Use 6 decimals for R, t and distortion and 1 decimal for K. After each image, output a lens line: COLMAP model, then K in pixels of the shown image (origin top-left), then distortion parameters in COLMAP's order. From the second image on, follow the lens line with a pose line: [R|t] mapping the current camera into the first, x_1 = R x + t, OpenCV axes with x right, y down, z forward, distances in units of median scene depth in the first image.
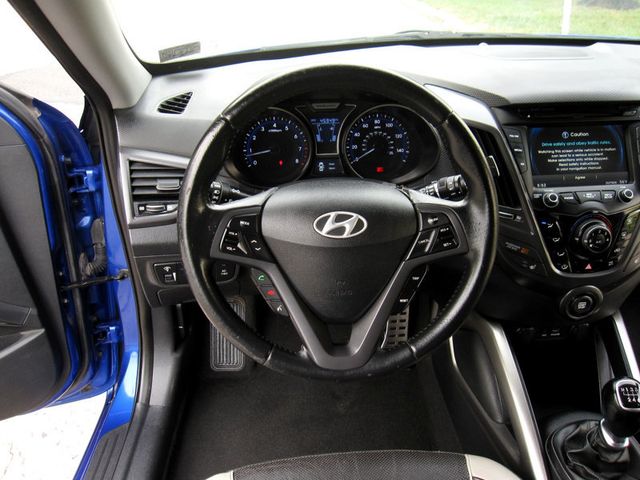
lens RADIAL K [[493.7, 0, 320.0], [0, 493.7, 240.0], [0, 0, 1]] dist [-0.058470, 0.012626]
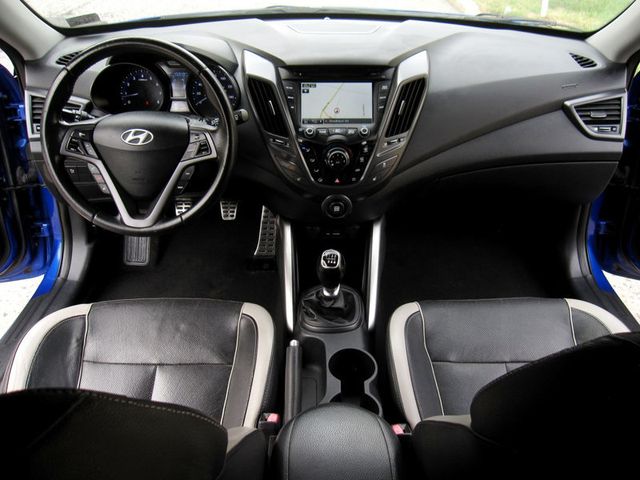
lens RADIAL K [[493.7, 0, 320.0], [0, 493.7, 240.0], [0, 0, 1]] dist [-0.058470, 0.012626]
pose [[0.998550, 0.049878, -0.020234, 0.530777], [-0.048185, 0.995870, 0.076948, 0.118313], [0.023989, -0.075861, 0.996830, -0.474643]]
